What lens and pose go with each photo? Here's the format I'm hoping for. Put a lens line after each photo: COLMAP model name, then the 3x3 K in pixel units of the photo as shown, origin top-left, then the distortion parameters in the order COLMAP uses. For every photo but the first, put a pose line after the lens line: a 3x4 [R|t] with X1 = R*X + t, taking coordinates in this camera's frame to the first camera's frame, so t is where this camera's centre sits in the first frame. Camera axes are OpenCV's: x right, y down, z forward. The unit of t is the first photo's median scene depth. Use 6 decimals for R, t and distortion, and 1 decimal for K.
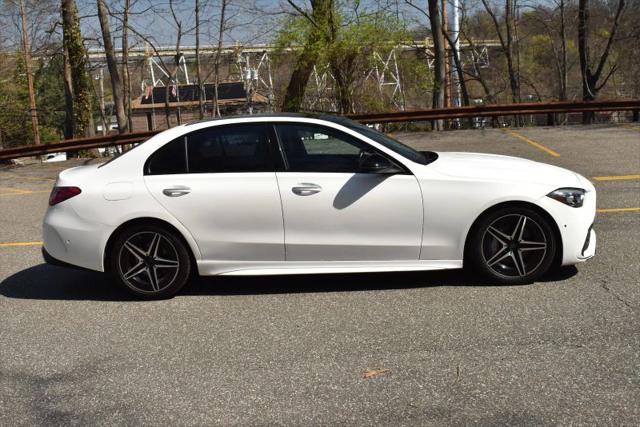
lens RADIAL K [[753.9, 0, 320.0], [0, 753.9, 213.5], [0, 0, 1]] dist [-0.073029, -0.001618]
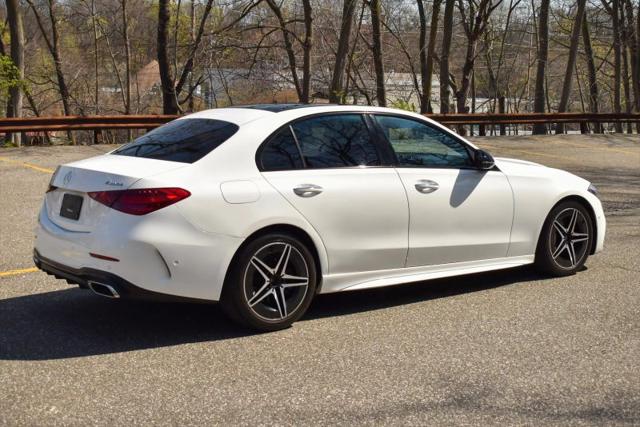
lens RADIAL K [[938.3, 0, 320.0], [0, 938.3, 213.5], [0, 0, 1]] dist [-0.028737, -0.029677]
pose [[0.748364, -0.025028, 0.662816, -0.841615], [0.060333, 0.997714, -0.030447, 0.026370], [-0.660538, 0.062775, 0.748163, 0.230782]]
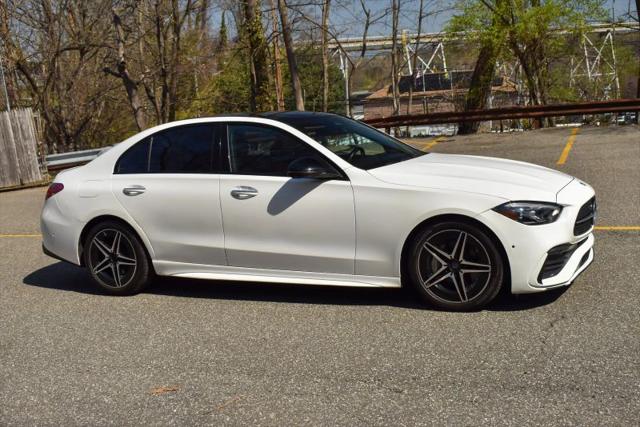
lens RADIAL K [[787.0, 0, 320.0], [0, 787.0, 213.5], [0, 0, 1]] dist [-0.065134, 0.006311]
pose [[0.935472, 0.041335, -0.350976, 0.411344], [-0.038072, 0.999144, 0.016196, -0.025121], [0.351345, -0.001788, 0.936244, 0.094969]]
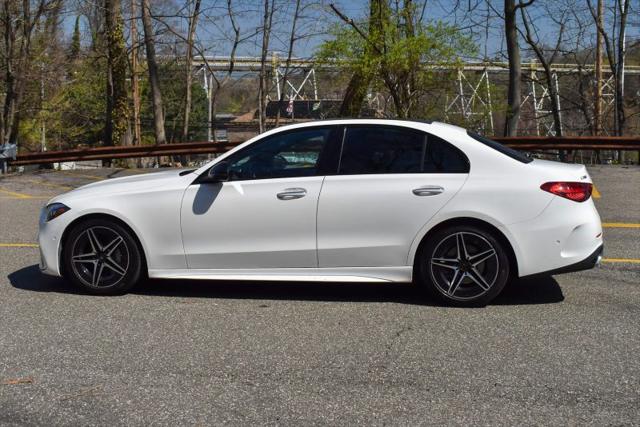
lens RADIAL K [[860.1, 0, 320.0], [0, 860.1, 213.5], [0, 0, 1]] dist [-0.046084, -0.016718]
pose [[0.978675, 0.074857, -0.191291, 0.442624], [-0.083361, 0.995840, -0.036790, 0.003489], [0.187741, 0.051952, 0.980844, -0.008830]]
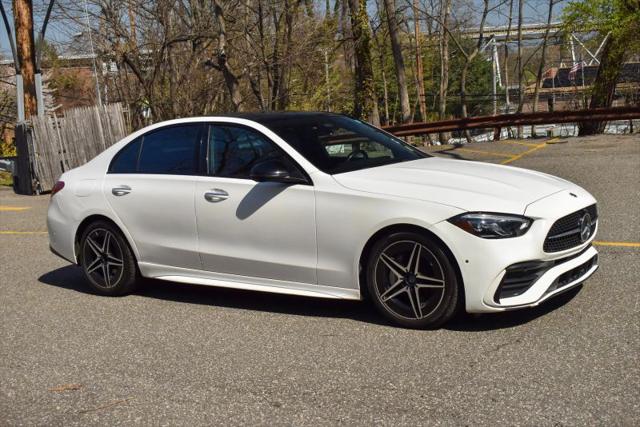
lens RADIAL K [[860.1, 0, 320.0], [0, 860.1, 213.5], [0, 0, 1]] dist [-0.046084, -0.016718]
pose [[0.852266, 0.065236, -0.519025, 0.623413], [-0.063778, 0.997750, 0.020680, -0.039121], [0.519207, 0.015477, 0.854509, 0.155314]]
